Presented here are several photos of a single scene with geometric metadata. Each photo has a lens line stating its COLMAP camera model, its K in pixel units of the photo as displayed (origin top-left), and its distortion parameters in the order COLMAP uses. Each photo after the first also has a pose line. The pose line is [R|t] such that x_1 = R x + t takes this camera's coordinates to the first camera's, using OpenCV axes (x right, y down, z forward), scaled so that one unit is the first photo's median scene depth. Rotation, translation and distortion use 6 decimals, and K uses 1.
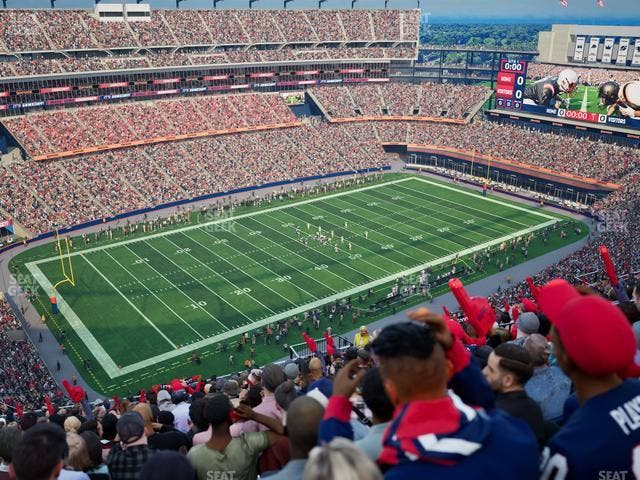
lens RADIAL K [[599.6, 0, 317.7], [0, 599.6, 242.1], [0, 0, 1]] dist [0.000338, 0.000000]
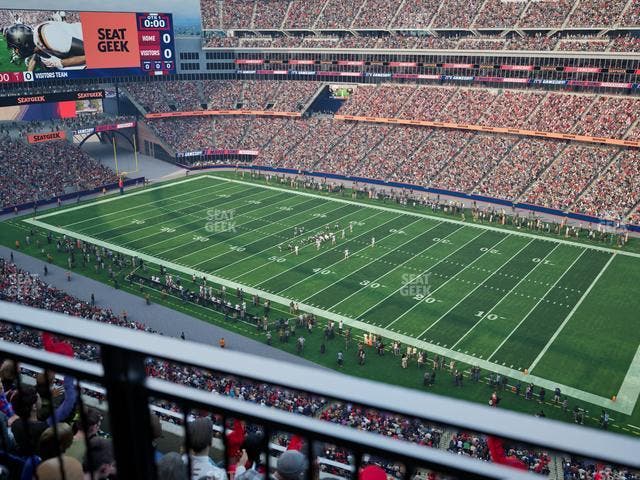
lens RADIAL K [[599.6, 0, 319.8], [0, 599.6, 239.4], [0, 0, 1]] dist [0.000338, 0.000000]
pose [[0.294336, 0.309972, -0.904037, 0.521295], [-0.346576, 0.916169, 0.201294, -0.118544], [0.890646, 0.254070, 0.377091, 0.488386]]
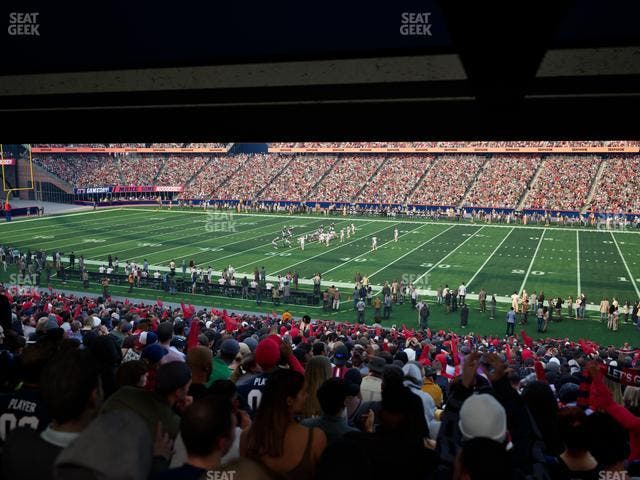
lens RADIAL K [[599.6, 0, 319.4], [0, 599.6, 240.5], [0, 0, 1]] dist [0.000338, 0.000000]
pose [[0.500018, 0.126654, -0.856703, 0.361131], [-0.314377, 0.948311, -0.043290, 0.016094], [0.806938, 0.290973, 0.513990, 0.489896]]
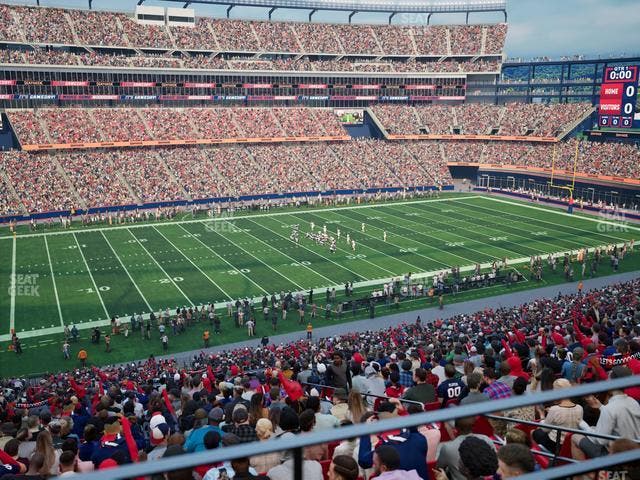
lens RADIAL K [[599.6, 0, 318.2], [0, 599.6, 241.6], [0, 0, 1]] dist [0.000338, 0.000000]
pose [[0.981199, 0.044344, -0.187835, 0.098827], [-0.070601, 0.988260, -0.135489, 0.069375], [0.179621, 0.146203, 0.972811, 0.200059]]
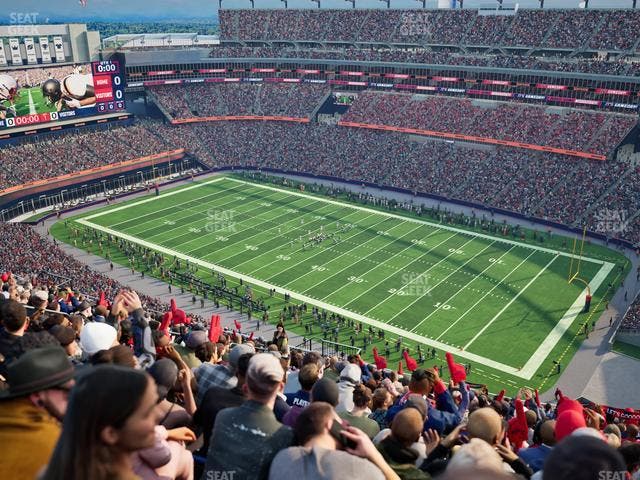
lens RADIAL K [[599.6, 0, 323.9], [0, 599.6, 239.0], [0, 0, 1]] dist [0.000338, 0.000000]
pose [[-0.277684, -0.344156, 0.896910, -0.628982], [0.347746, 0.834304, 0.427795, -0.302723], [-0.895524, 0.430689, -0.111994, 0.779109]]
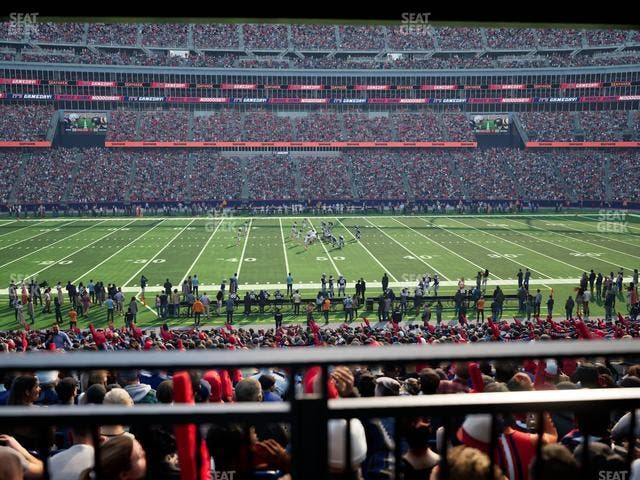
lens RADIAL K [[599.6, 0, 319.6], [0, 599.6, 238.0], [0, 0, 1]] dist [0.000338, 0.000000]
pose [[0.845047, 0.079998, -0.528674, 0.205227], [-0.194966, 0.966772, -0.165349, 0.059492], [0.497879, 0.242801, 0.832565, 0.384460]]
